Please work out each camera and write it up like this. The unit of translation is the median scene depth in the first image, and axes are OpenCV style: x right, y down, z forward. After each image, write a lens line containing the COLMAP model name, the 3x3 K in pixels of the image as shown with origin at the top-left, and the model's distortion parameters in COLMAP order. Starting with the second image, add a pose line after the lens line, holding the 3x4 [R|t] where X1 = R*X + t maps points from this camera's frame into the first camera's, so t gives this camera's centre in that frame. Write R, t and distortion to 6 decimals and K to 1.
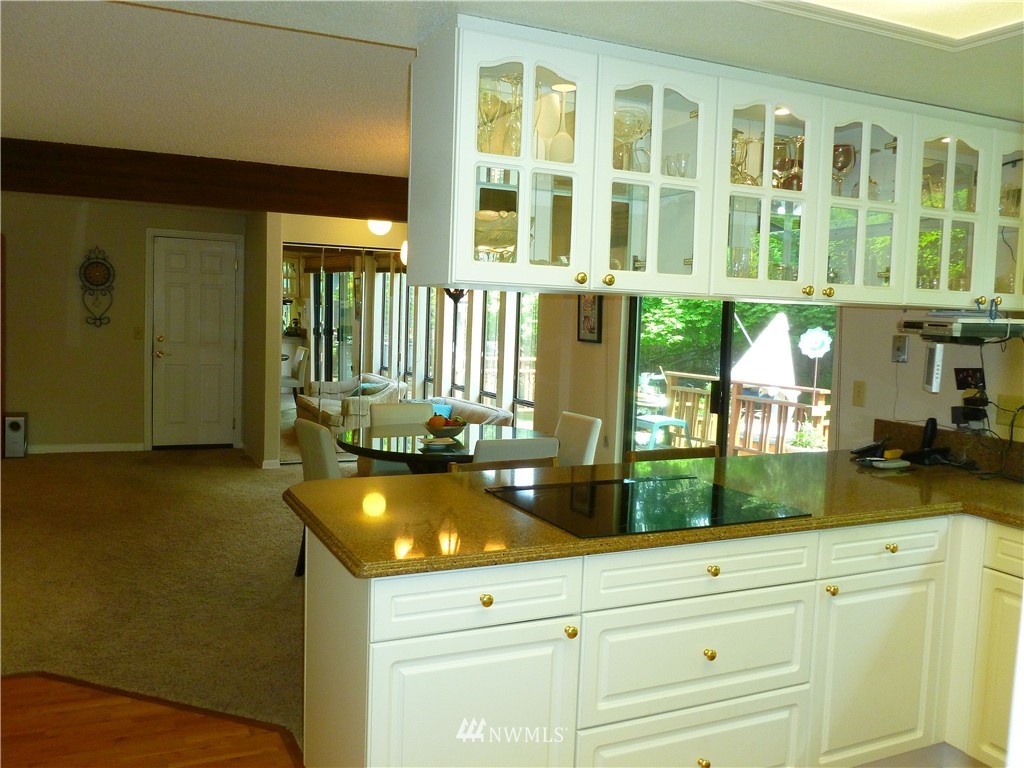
lens RADIAL K [[870.7, 0, 510.8], [0, 870.7, 381.3], [0, 0, 1]] dist [-0.042387, -0.007927]
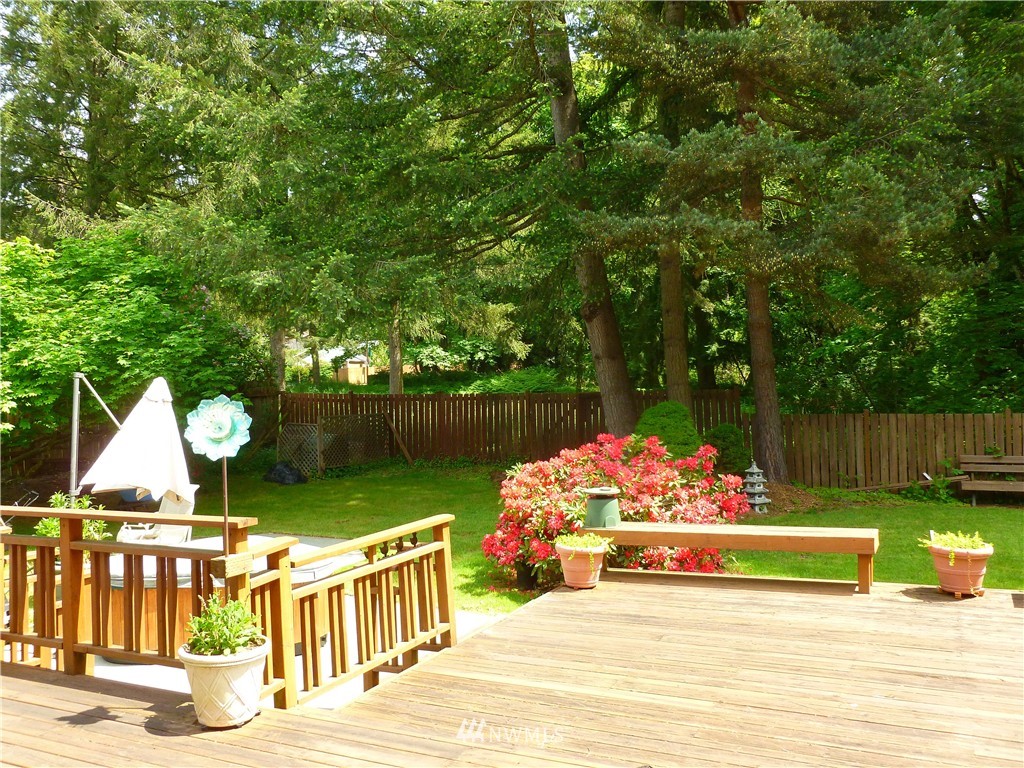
lens RADIAL K [[870.7, 0, 509.8], [0, 870.7, 380.0], [0, 0, 1]] dist [-0.042387, -0.007927]
pose [[0.780550, -0.058274, 0.622371, 0.116925], [0.106602, 0.993469, -0.040674, -0.022715], [-0.615936, 0.098094, 0.781665, 0.339395]]
